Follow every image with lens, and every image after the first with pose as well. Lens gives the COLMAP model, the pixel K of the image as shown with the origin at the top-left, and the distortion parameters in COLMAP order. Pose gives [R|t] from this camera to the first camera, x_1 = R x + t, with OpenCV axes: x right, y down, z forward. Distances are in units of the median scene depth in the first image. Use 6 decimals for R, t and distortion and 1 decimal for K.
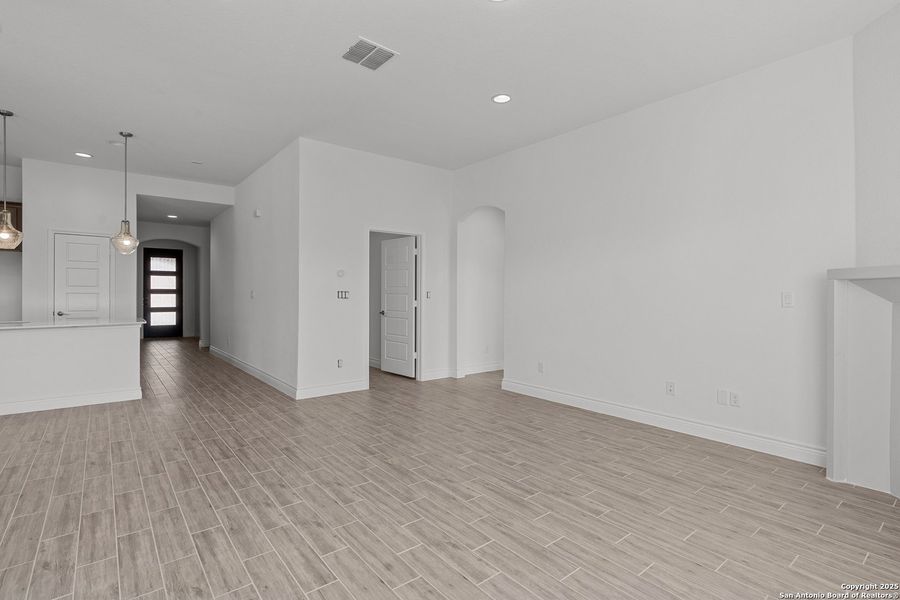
lens RADIAL K [[443.4, 0, 456.7], [0, 443.4, 297.2], [0, 0, 1]] dist [-0.000476, -0.000496]
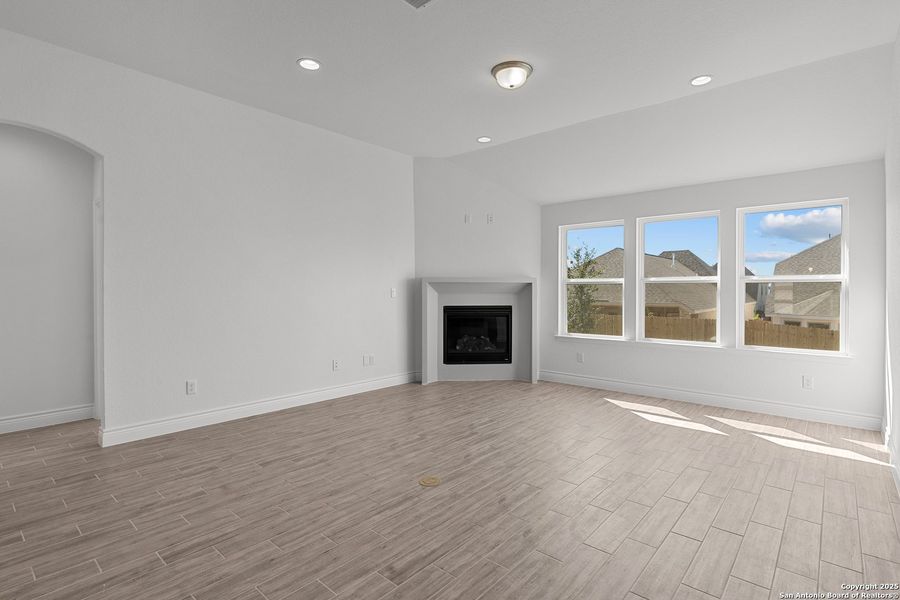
lens RADIAL K [[443.4, 0, 454.4], [0, 443.4, 295.9], [0, 0, 1]] dist [-0.000476, -0.000496]
pose [[-0.181372, -0.019610, 0.983219, -0.922544], [0.001392, 0.999795, 0.020197, -0.017345], [-0.983414, 0.005031, -0.181308, 1.016349]]
